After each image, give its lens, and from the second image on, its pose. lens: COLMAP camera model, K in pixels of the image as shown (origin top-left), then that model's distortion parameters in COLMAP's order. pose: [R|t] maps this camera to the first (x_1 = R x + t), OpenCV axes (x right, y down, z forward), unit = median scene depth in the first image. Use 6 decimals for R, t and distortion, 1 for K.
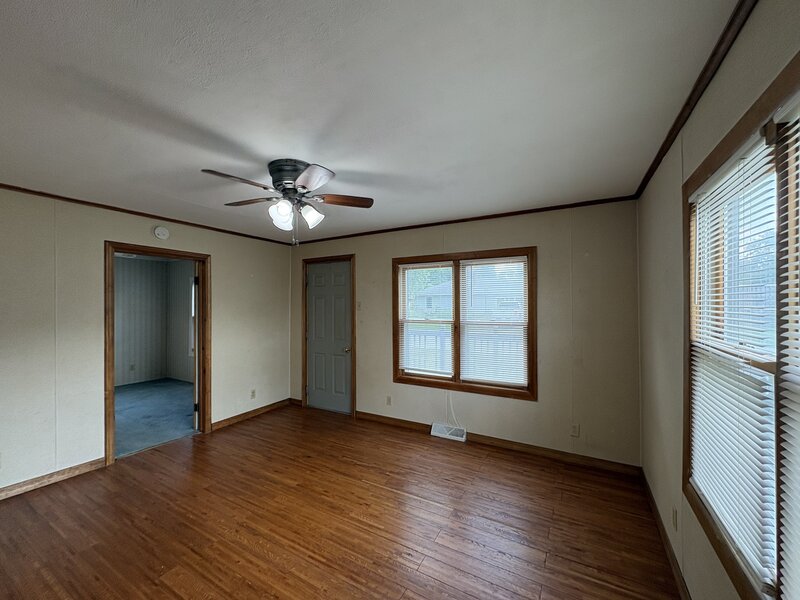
lens RADIAL K [[318.5, 0, 397.4], [0, 318.5, 306.0], [0, 0, 1]] dist [-0.001358, 0.000651]
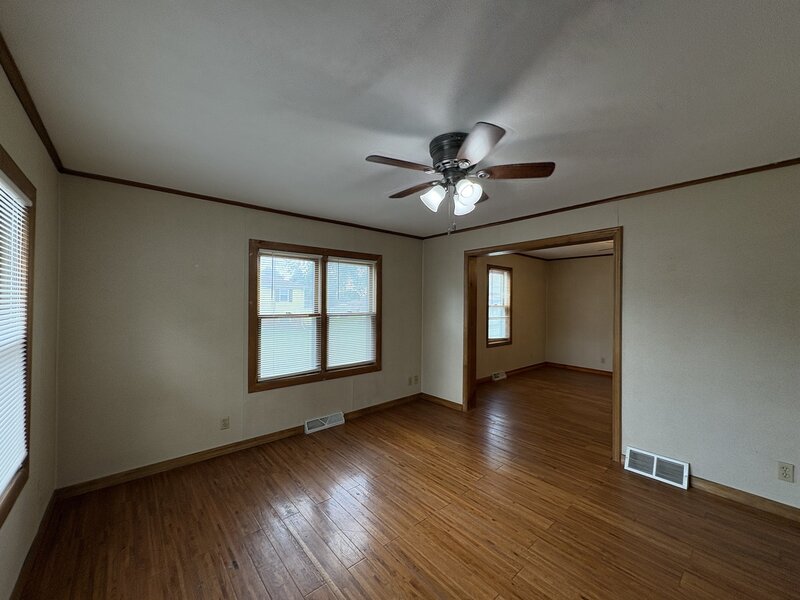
lens RADIAL K [[318.5, 0, 396.5], [0, 318.5, 300.2], [0, 0, 1]] dist [-0.001358, 0.000651]
pose [[0.346219, 0.009767, 0.938103, -0.712623], [-0.003423, 0.999952, -0.009147, 0.011718], [-0.938148, -0.000044, 0.346236, 0.426458]]
